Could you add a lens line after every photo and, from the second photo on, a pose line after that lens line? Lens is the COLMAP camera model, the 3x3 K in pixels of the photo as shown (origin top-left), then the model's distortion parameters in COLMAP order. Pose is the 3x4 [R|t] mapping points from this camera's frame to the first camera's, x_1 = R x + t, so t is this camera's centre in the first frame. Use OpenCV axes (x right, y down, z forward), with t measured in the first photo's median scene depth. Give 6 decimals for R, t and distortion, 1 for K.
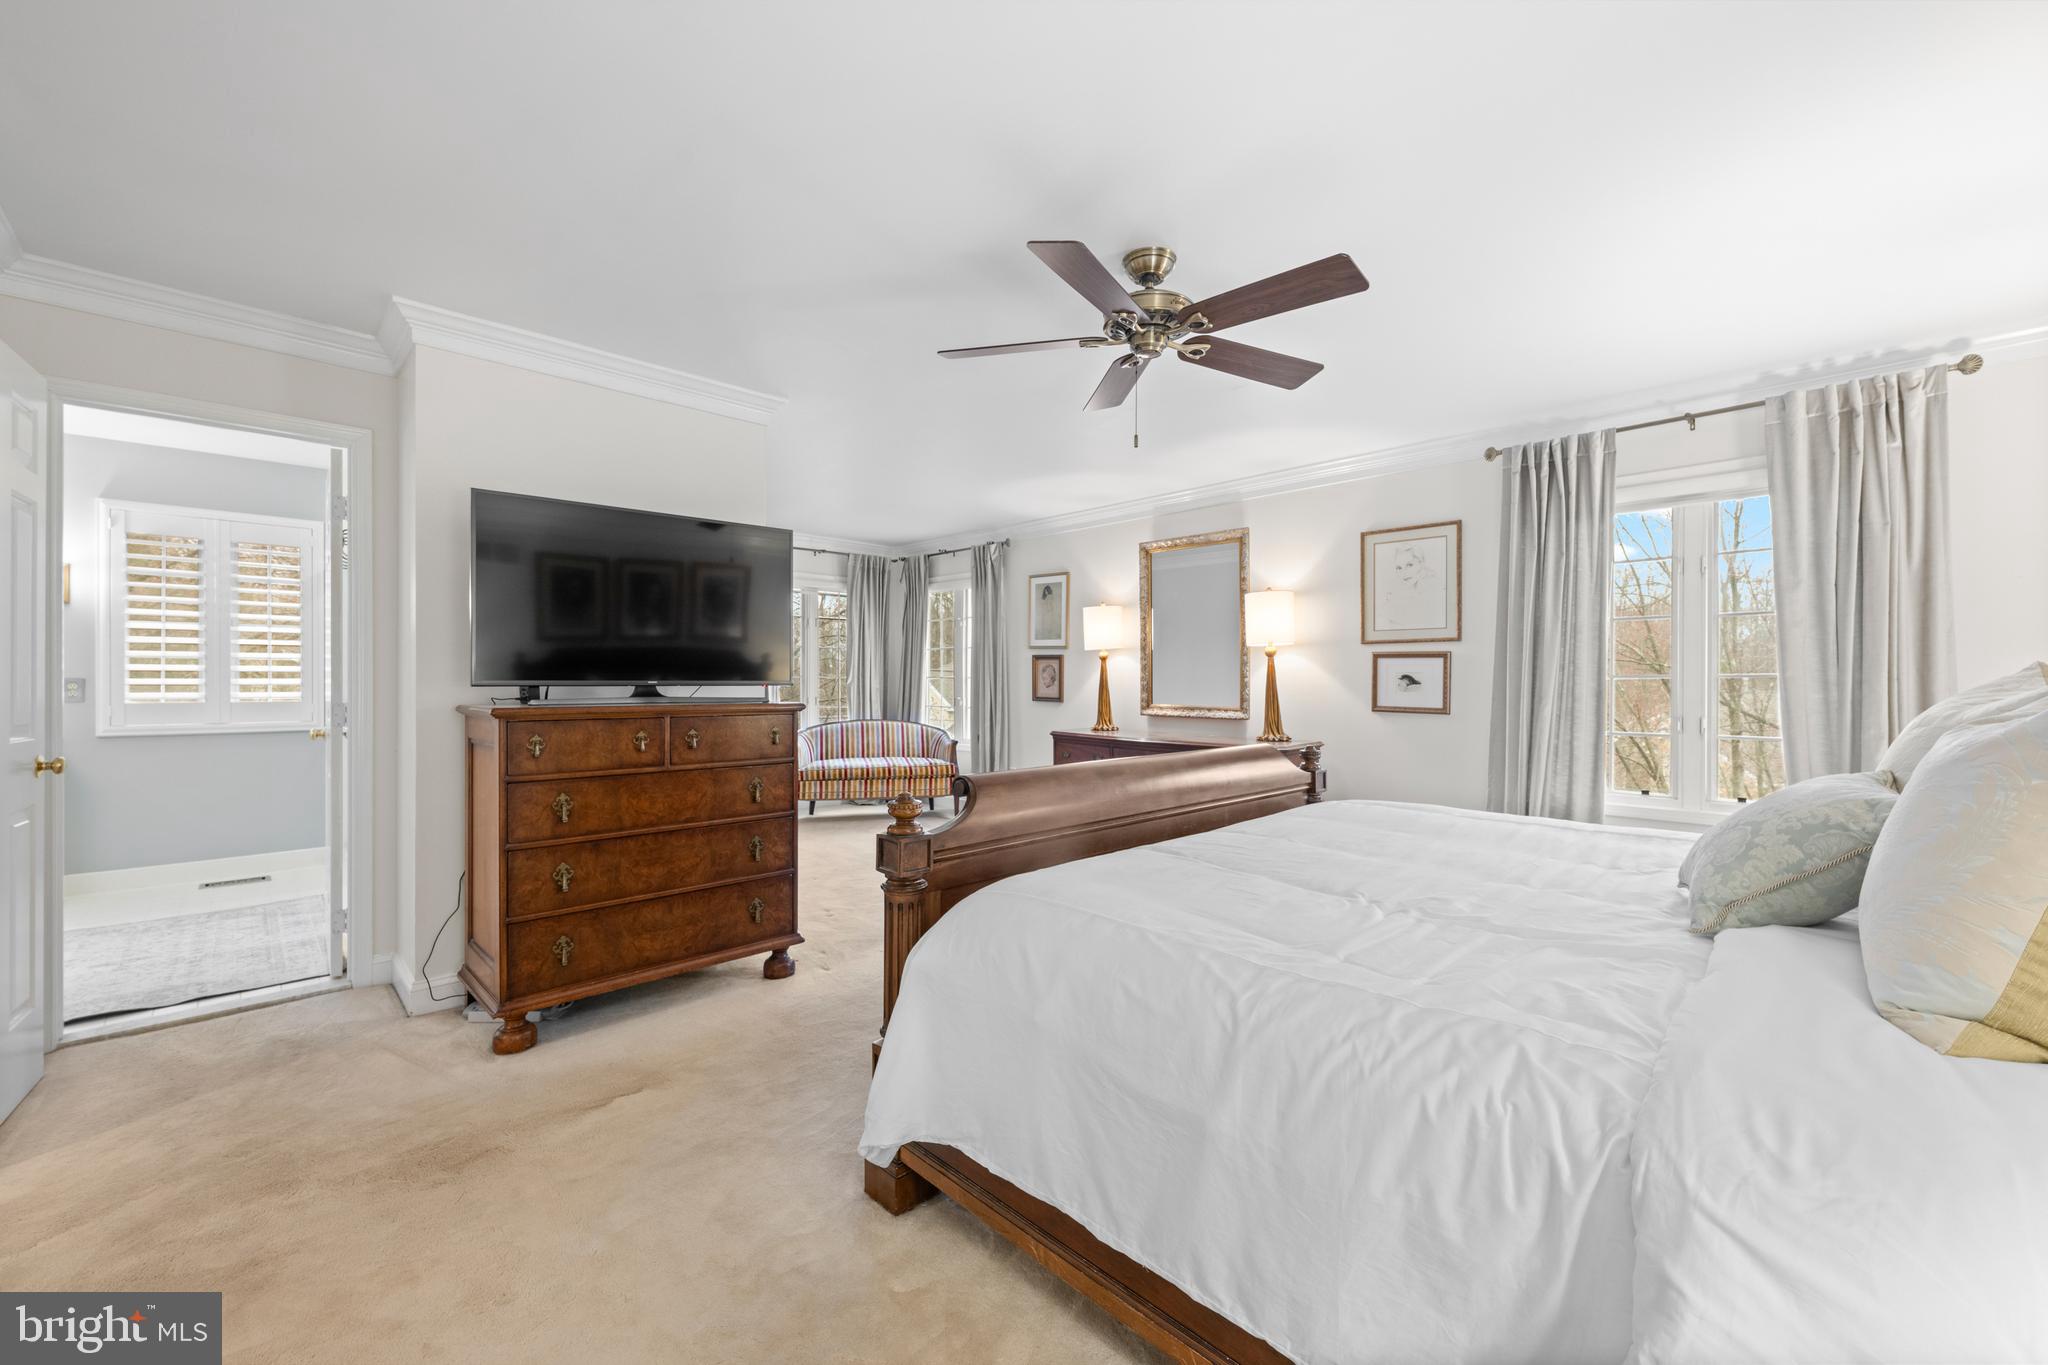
lens RADIAL K [[812.0, 0, 1026.1], [0, 812.0, 689.5], [0, 0, 1]] dist [-0.000687, 0.000059]
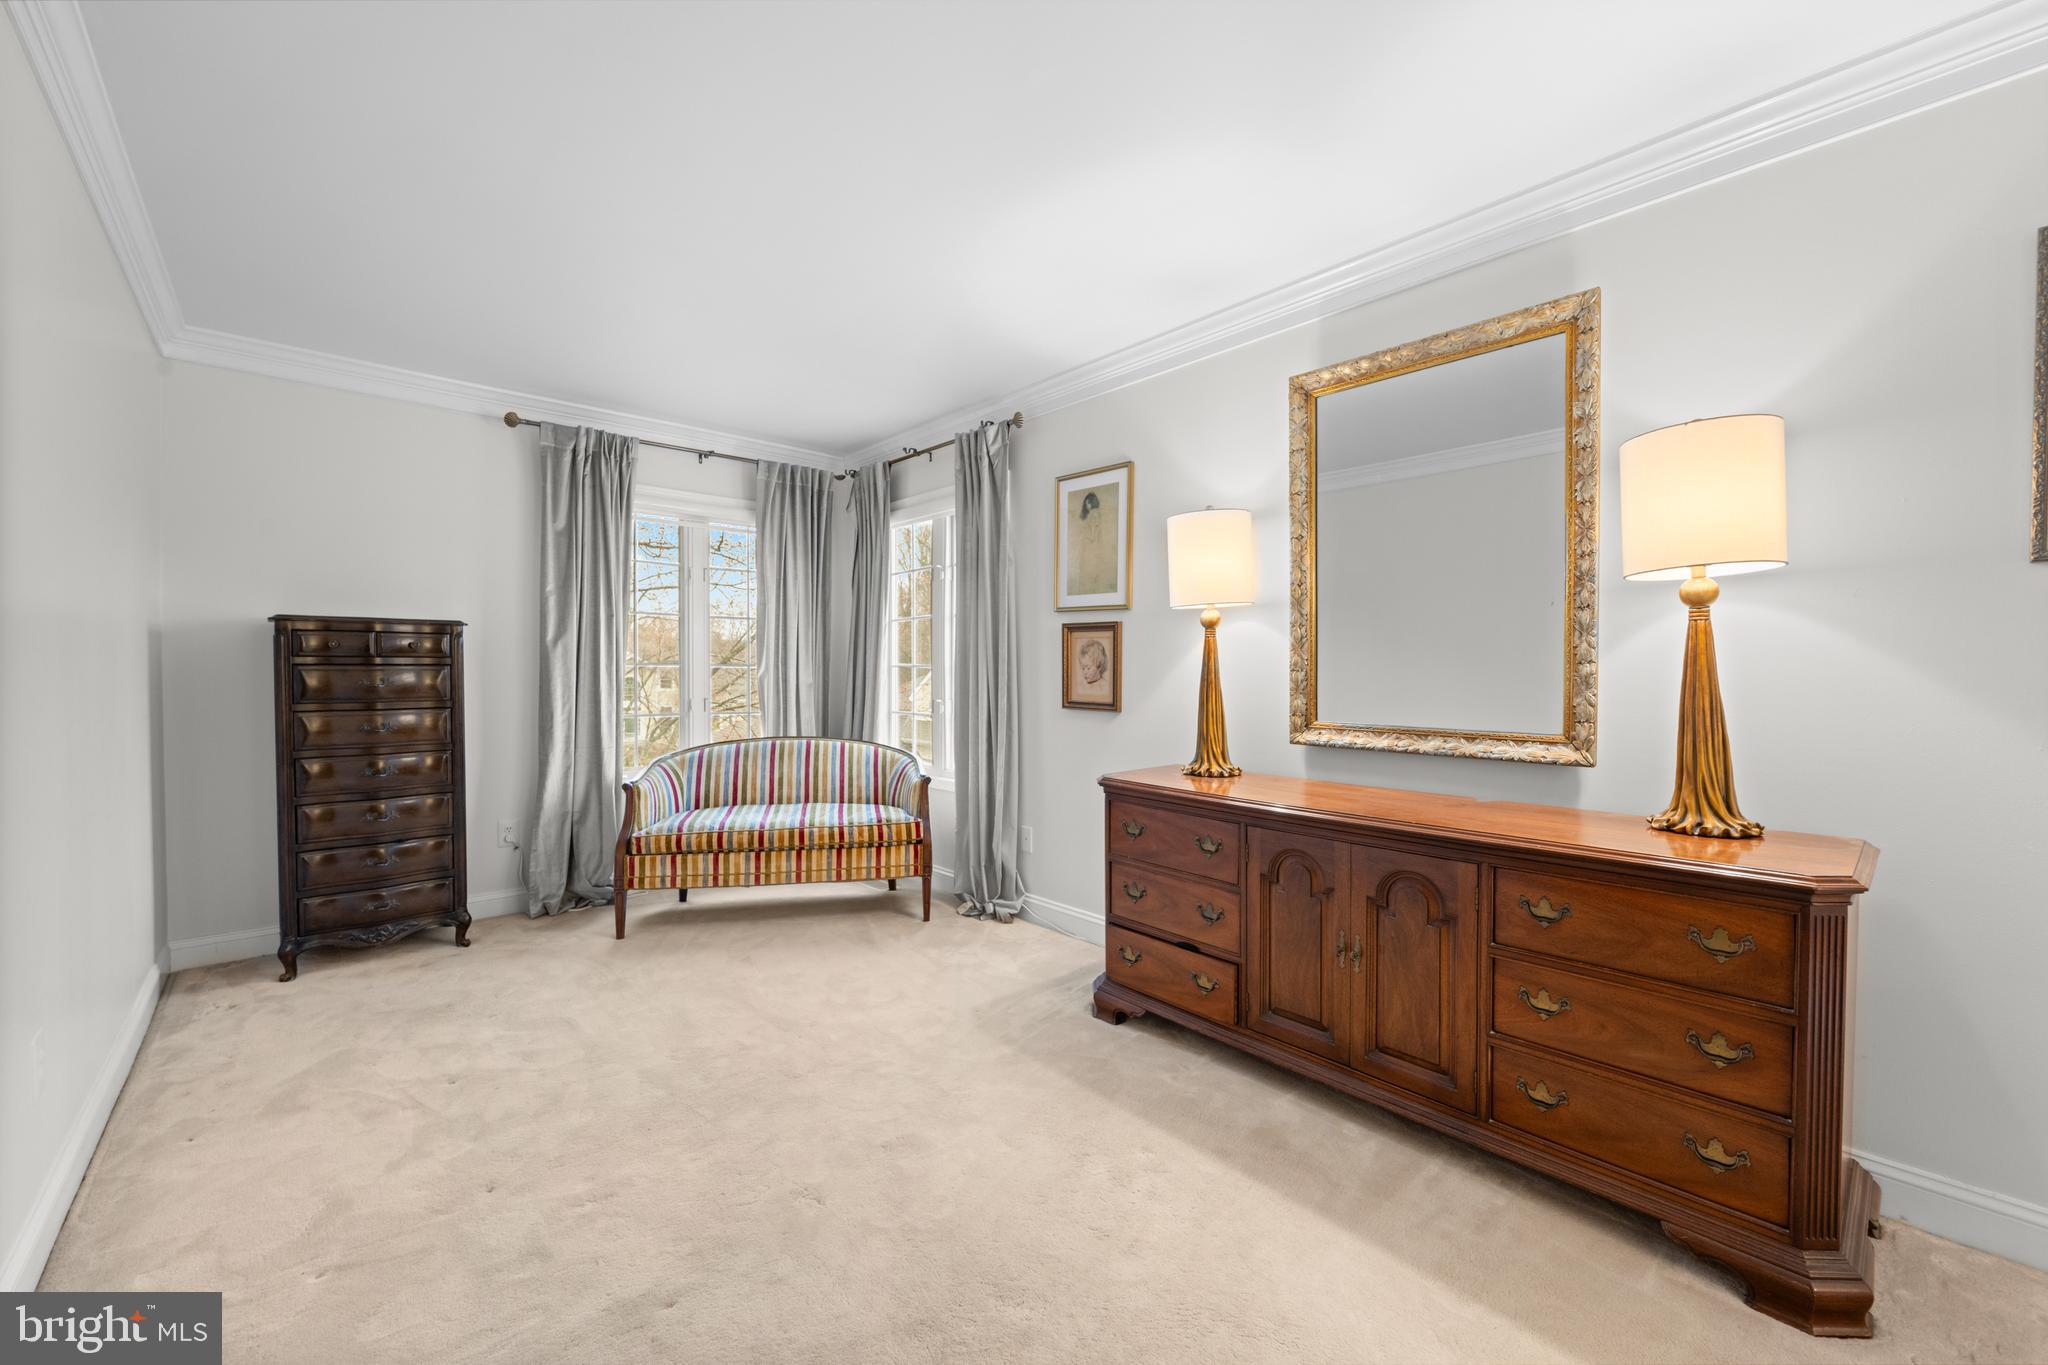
lens RADIAL K [[812.0, 0, 1007.3], [0, 812.0, 683.8], [0, 0, 1]] dist [-0.000687, 0.000059]
pose [[0.997765, 0.000771, -0.066821, 0.007600], [-0.000570, 0.999995, 0.003021, -0.004225], [0.066823, -0.002976, 0.997760, 0.472958]]
